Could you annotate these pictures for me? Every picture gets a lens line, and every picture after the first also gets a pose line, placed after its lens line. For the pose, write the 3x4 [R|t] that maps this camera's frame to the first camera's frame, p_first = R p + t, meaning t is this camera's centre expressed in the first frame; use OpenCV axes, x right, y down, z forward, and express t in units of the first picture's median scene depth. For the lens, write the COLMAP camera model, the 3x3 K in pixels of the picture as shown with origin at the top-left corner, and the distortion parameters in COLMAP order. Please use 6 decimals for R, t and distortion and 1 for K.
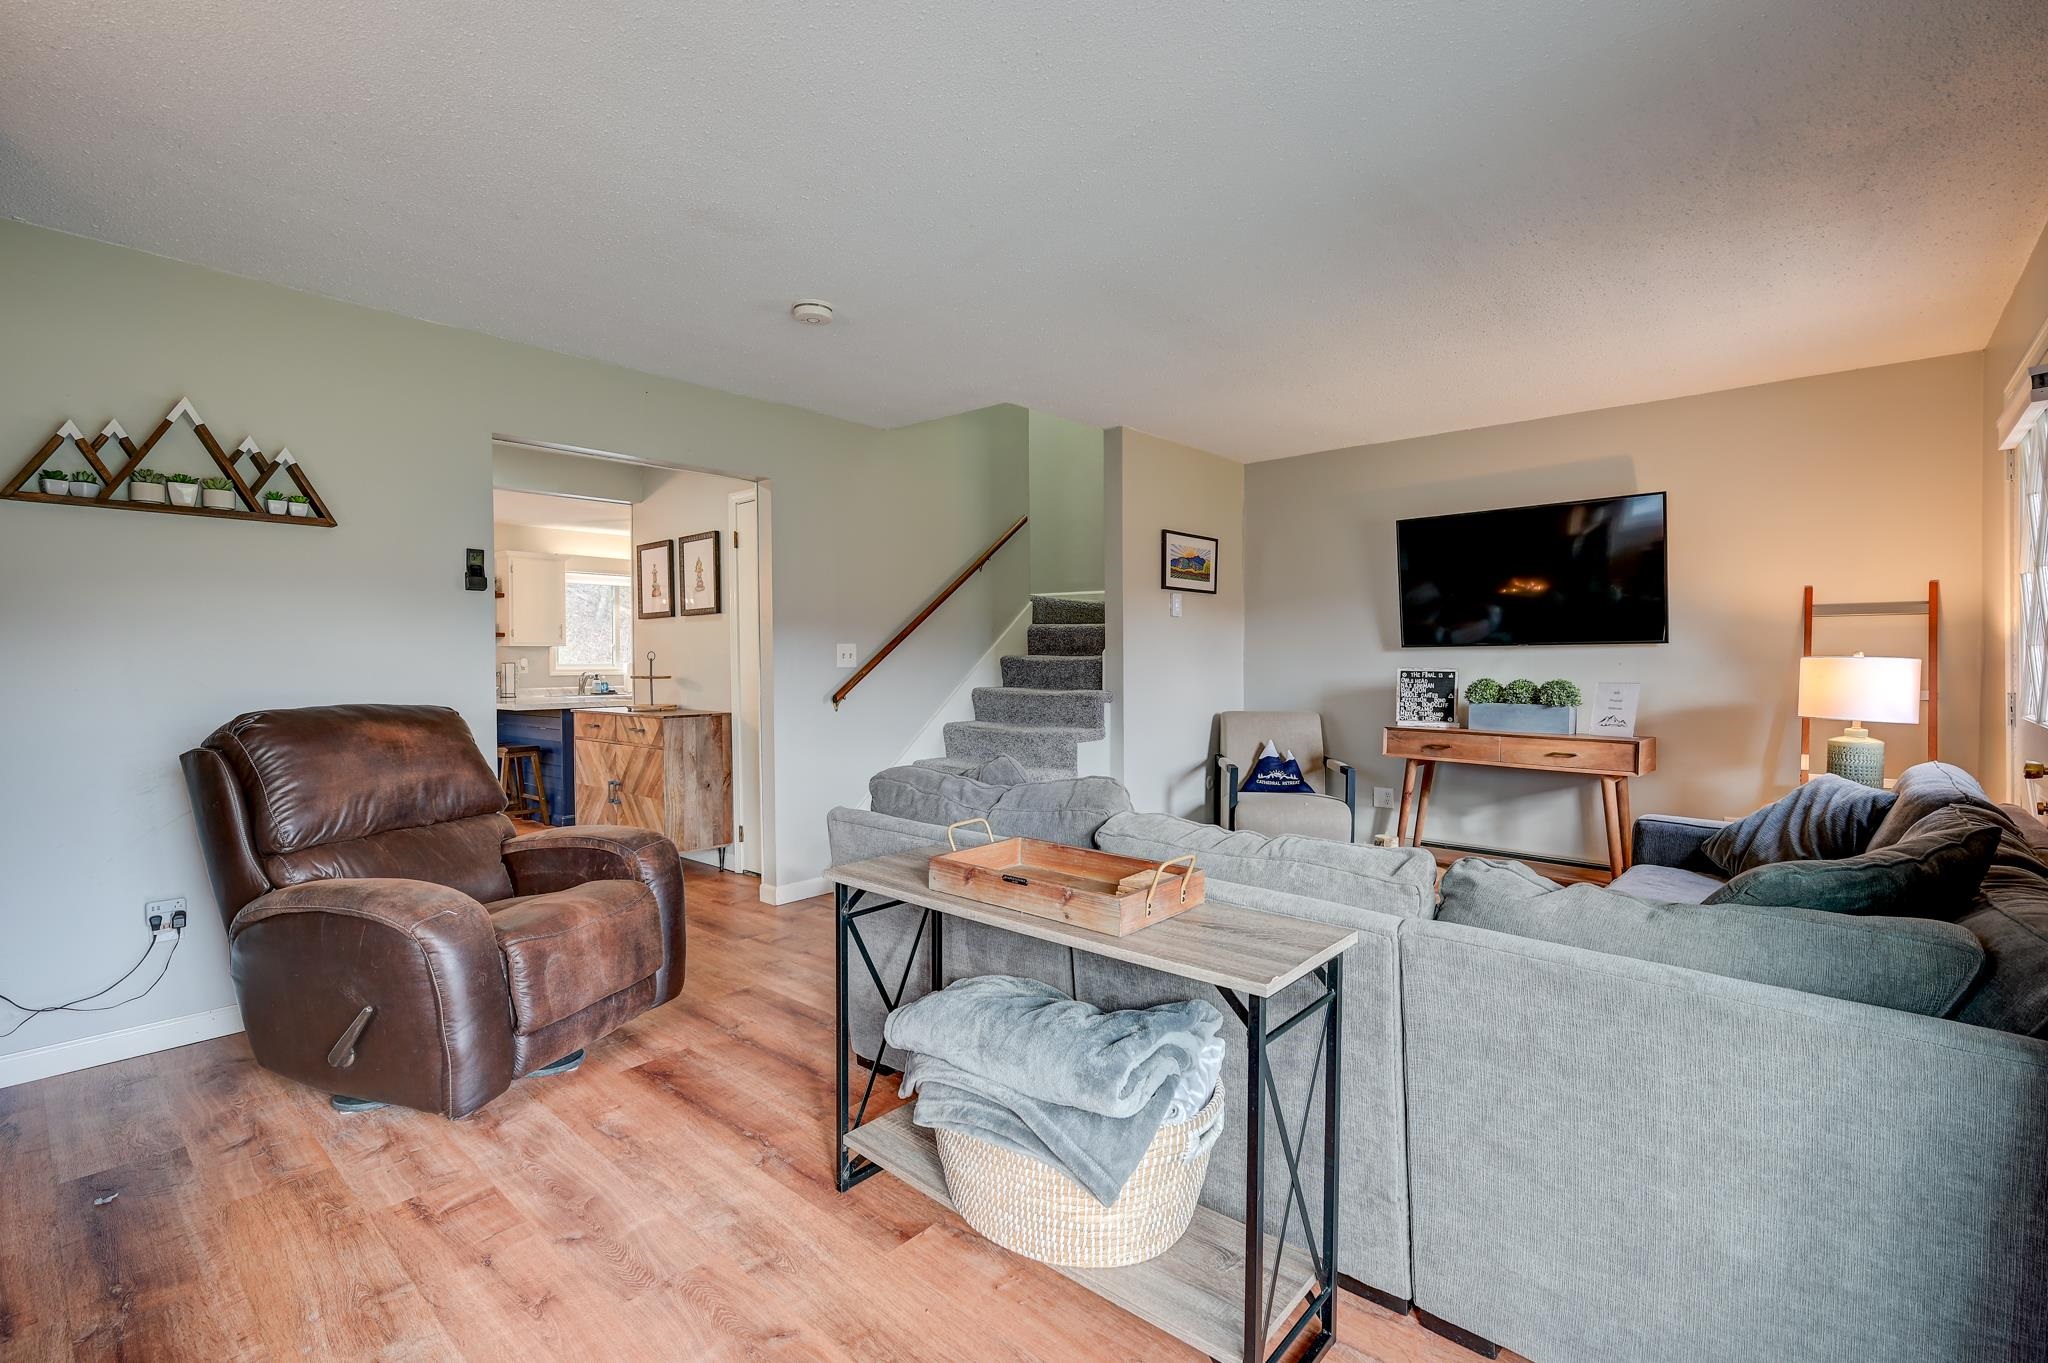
lens RADIAL K [[912.9, 0, 1028.7], [0, 912.9, 673.1], [0, 0, 1]] dist [0.001801, 0.001033]
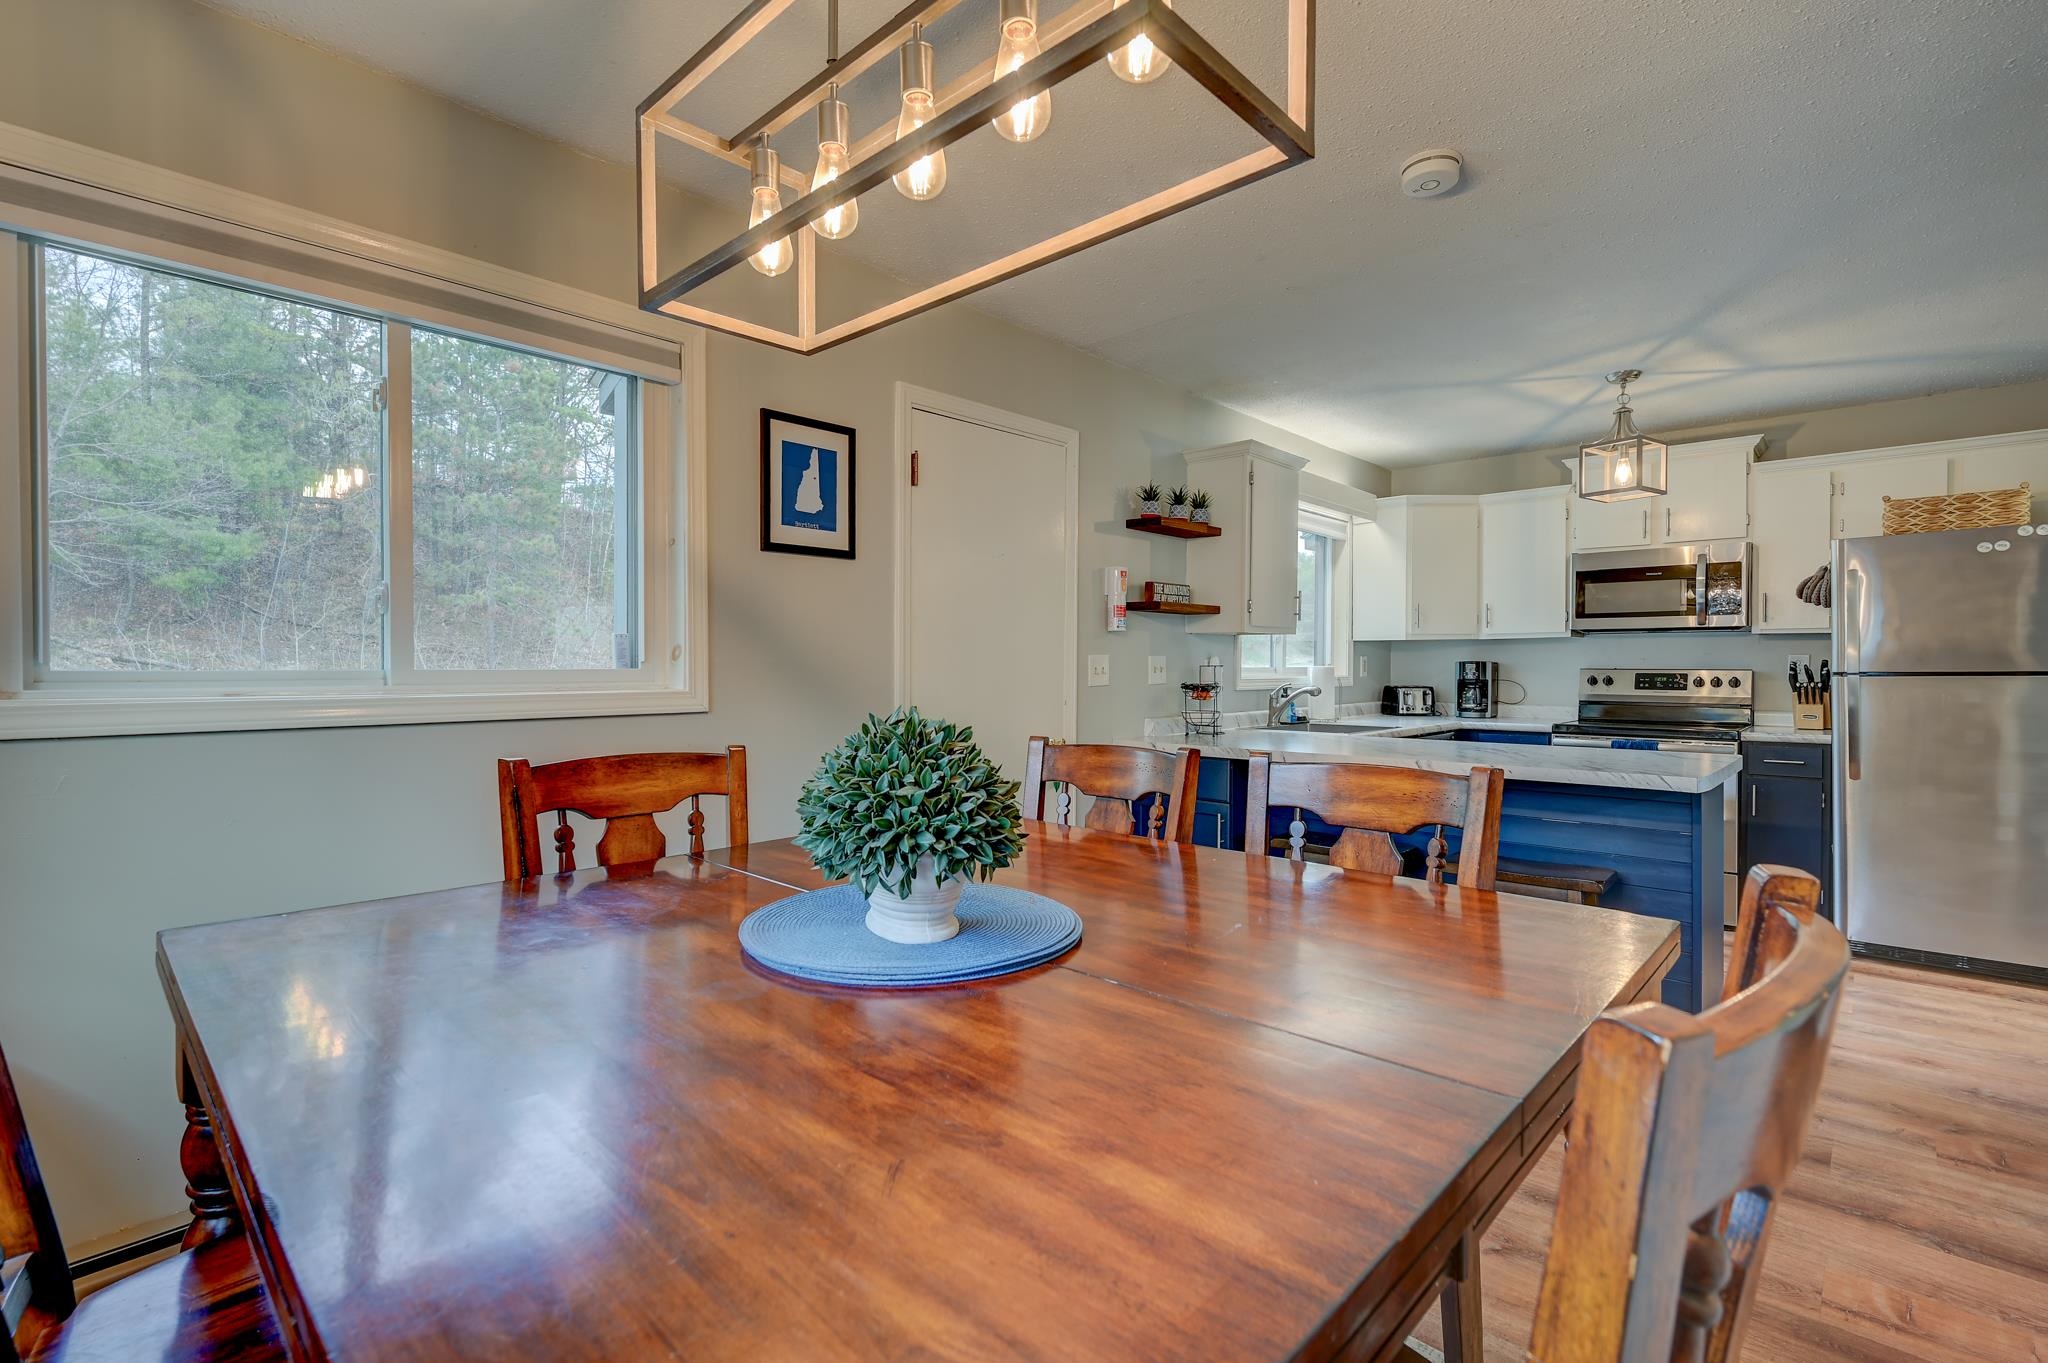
lens RADIAL K [[912.9, 0, 1027.5], [0, 912.9, 658.5], [0, 0, 1]] dist [0.001801, 0.001033]
pose [[0.999622, 0.005502, -0.026924, -1.120244], [-0.005975, 0.999829, -0.017510, -0.010607], [0.026823, 0.017664, 0.999484, 0.838669]]
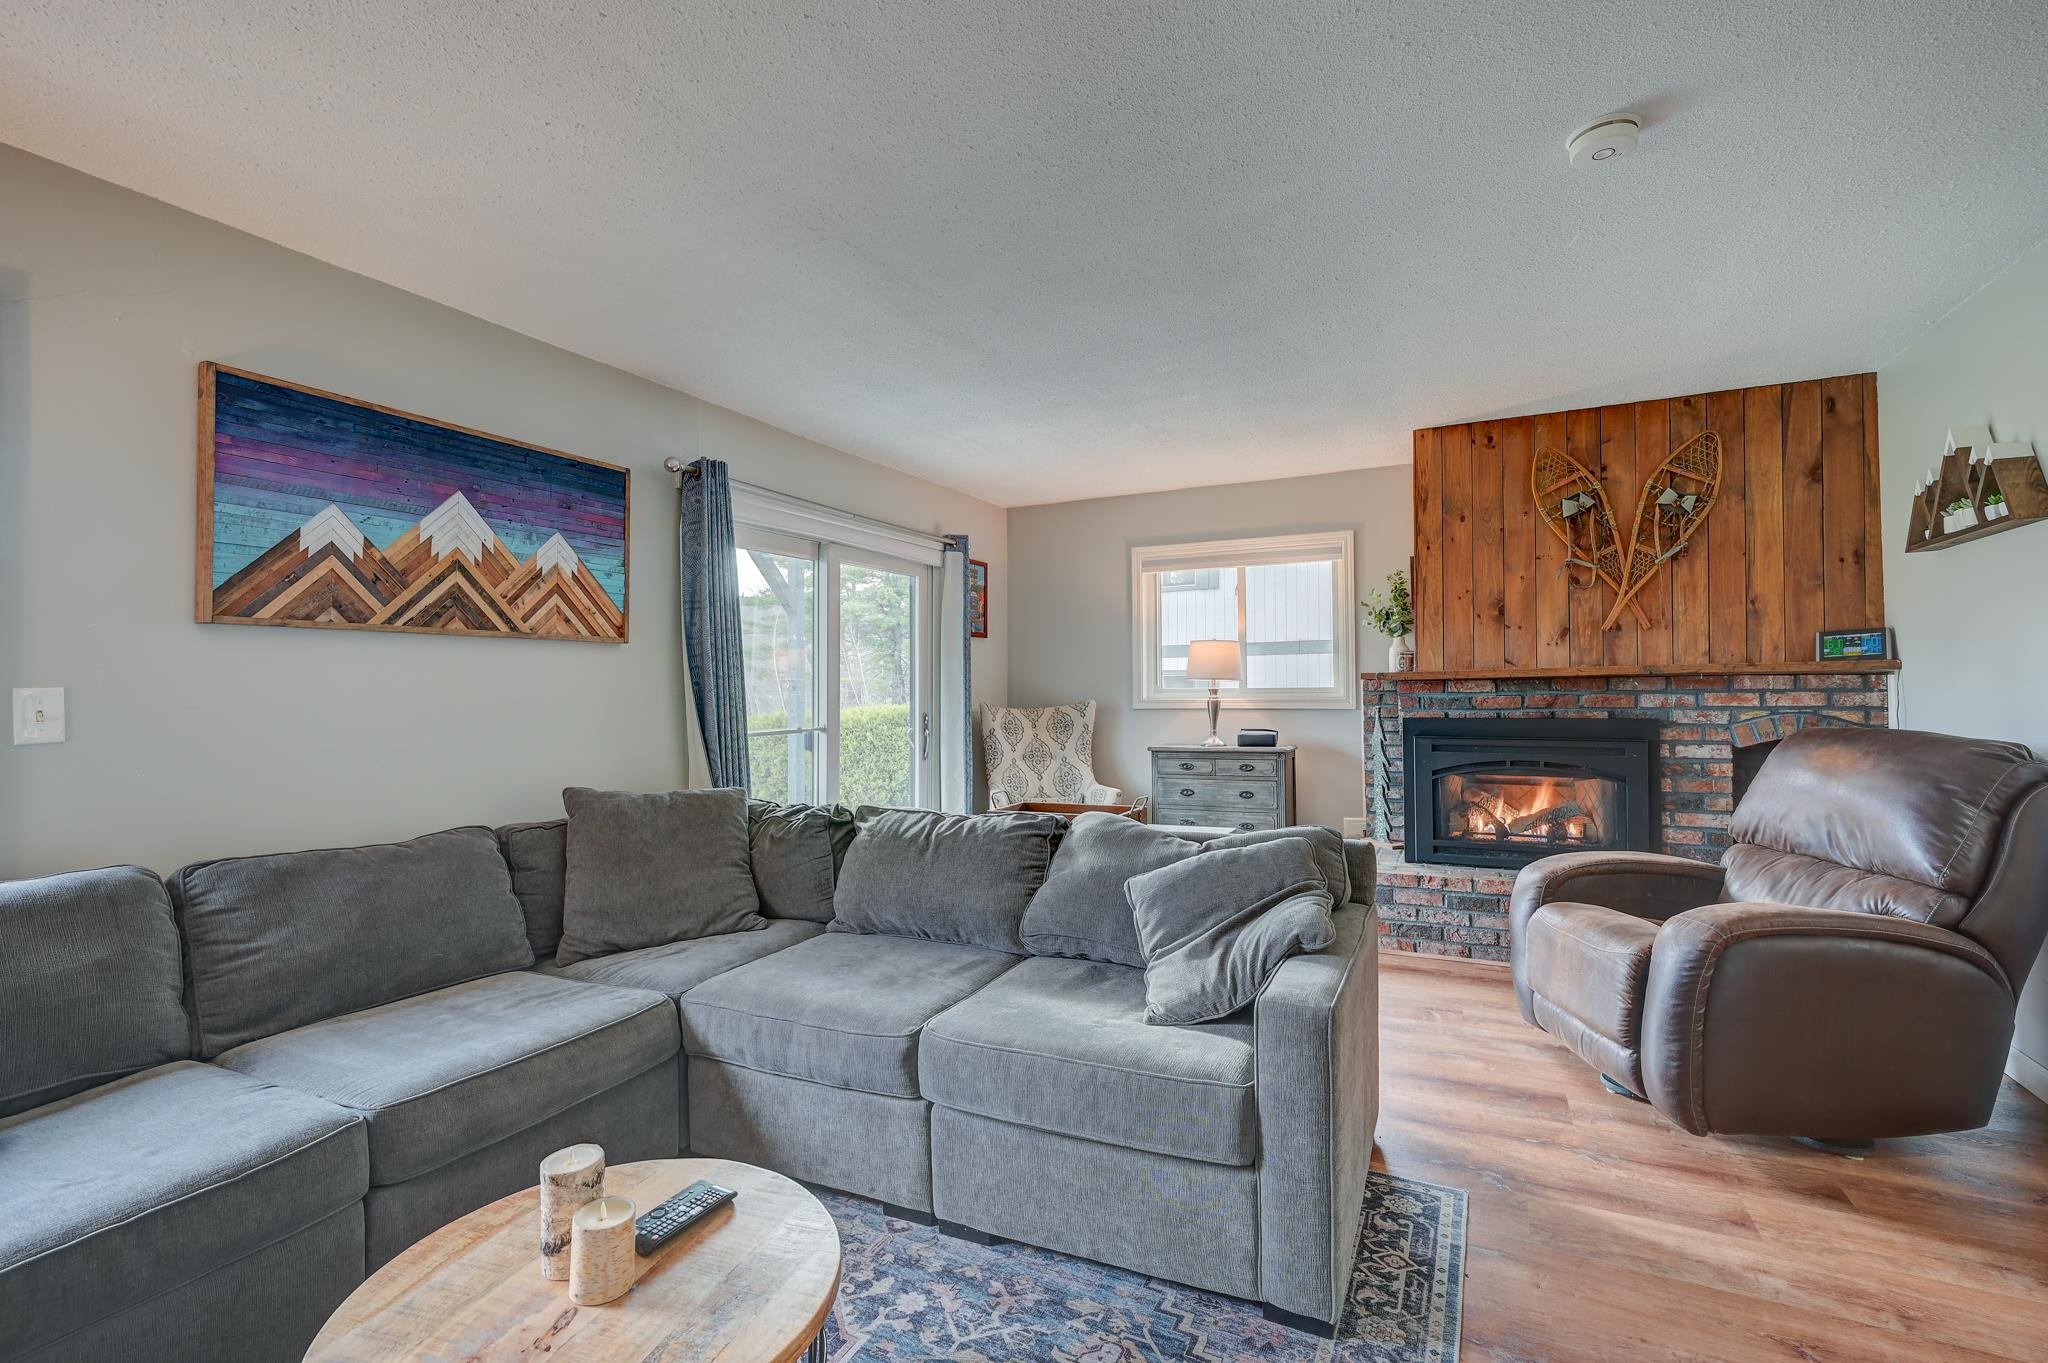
lens RADIAL K [[912.9, 0, 1031.2], [0, 912.9, 675.5], [0, 0, 1]] dist [0.001801, 0.001033]
pose [[-0.961624, 0.009773, -0.274198, 0.219133], [0.008803, 0.999950, 0.004766, -0.019807], [0.274231, 0.002169, -0.961661, 1.008213]]
